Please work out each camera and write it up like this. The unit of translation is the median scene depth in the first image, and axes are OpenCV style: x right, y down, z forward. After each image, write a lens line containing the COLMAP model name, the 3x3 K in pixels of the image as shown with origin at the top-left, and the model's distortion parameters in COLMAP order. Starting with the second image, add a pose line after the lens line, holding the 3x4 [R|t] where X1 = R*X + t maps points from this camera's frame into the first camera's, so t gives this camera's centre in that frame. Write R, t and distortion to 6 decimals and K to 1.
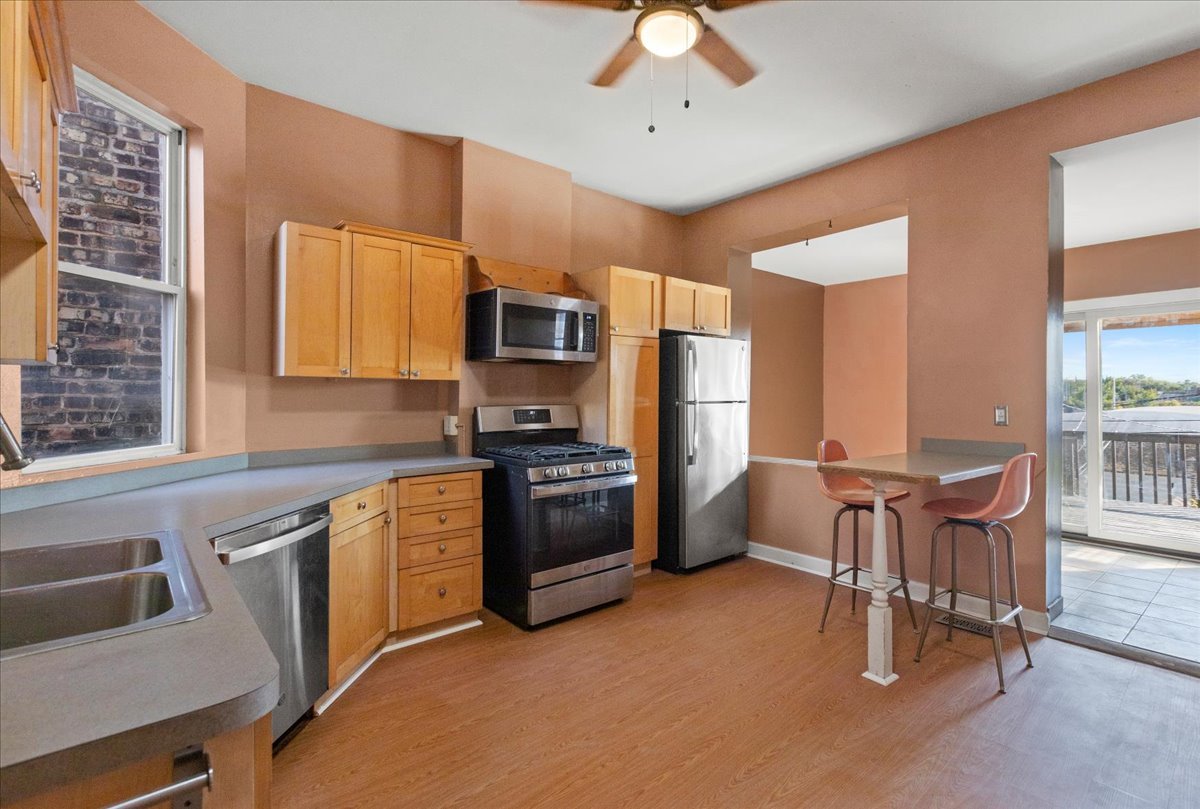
lens RADIAL K [[571.4, 0, 604.3], [0, 571.4, 392.5], [0, 0, 1]] dist [0.002388, 0.000178]
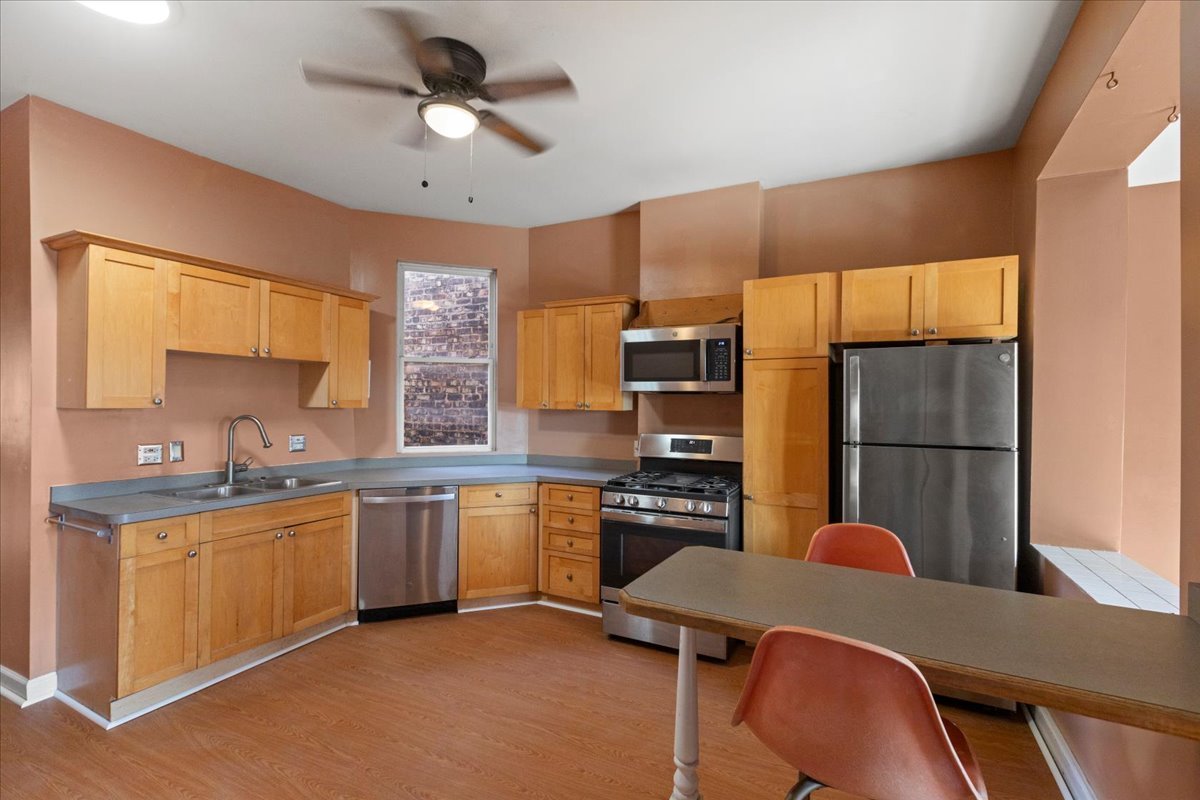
lens RADIAL K [[537.5, 0, 615.5], [0, 537.5, 403.2], [0, 0, 1]] dist [0.001681, 0.000114]
pose [[0.388724, 0.001849, -0.921353, 0.817325], [-0.006585, 0.999978, -0.000771, -0.038175], [0.921331, 0.006367, 0.388727, 0.584750]]
